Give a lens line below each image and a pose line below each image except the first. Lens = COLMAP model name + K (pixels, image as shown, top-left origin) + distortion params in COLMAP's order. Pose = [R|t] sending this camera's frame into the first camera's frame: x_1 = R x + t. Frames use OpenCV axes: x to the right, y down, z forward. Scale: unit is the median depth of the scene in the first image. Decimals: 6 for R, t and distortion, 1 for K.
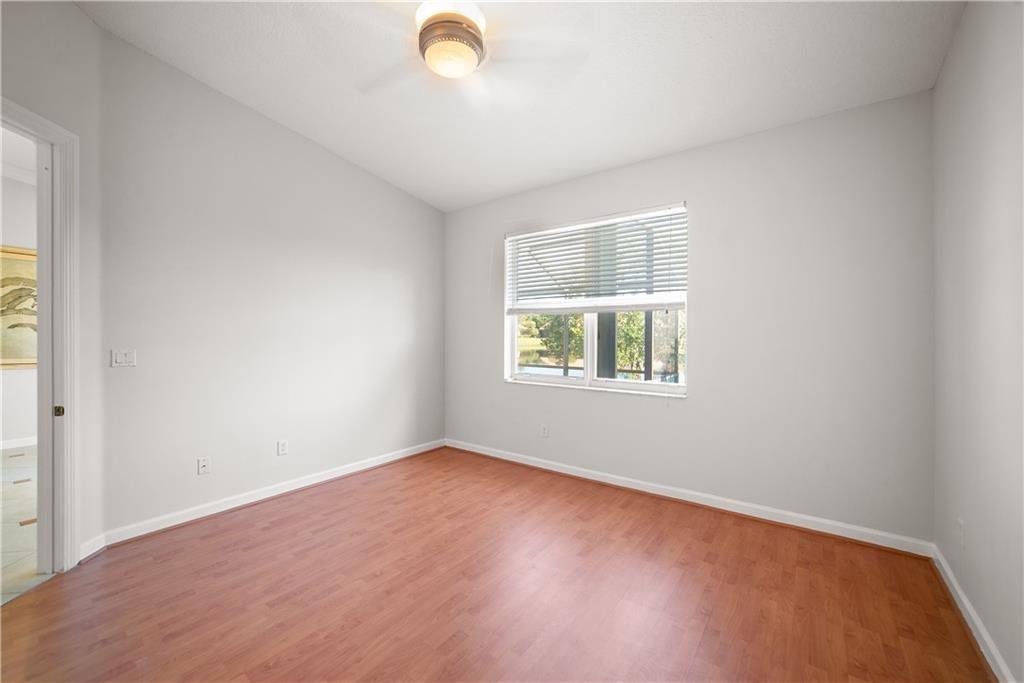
lens RADIAL K [[404.5, 0, 512.0], [0, 404.5, 341.5], [0, 0, 1]] dist [-0.024357, 0.009678]
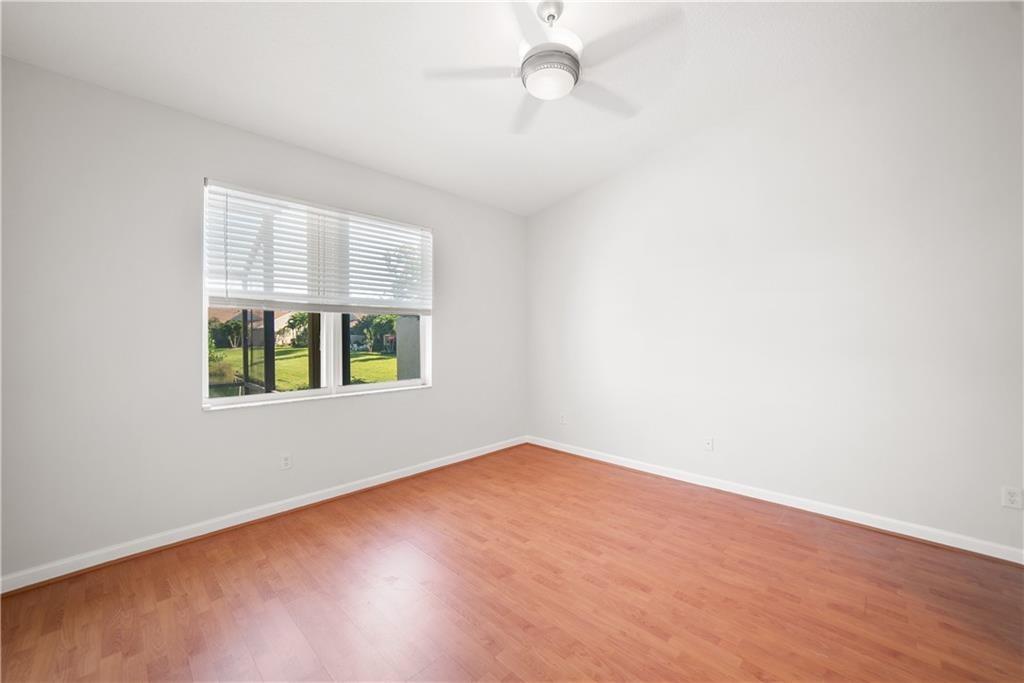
lens RADIAL K [[404.5, 0, 512.0], [0, 404.5, 341.5], [0, 0, 1]] dist [-0.024357, 0.009678]
pose [[0.121476, -0.013070, 0.992508, -0.757249], [0.023713, 0.999666, 0.010262, -0.004647], [-0.992311, 0.022289, 0.121745, 0.586092]]
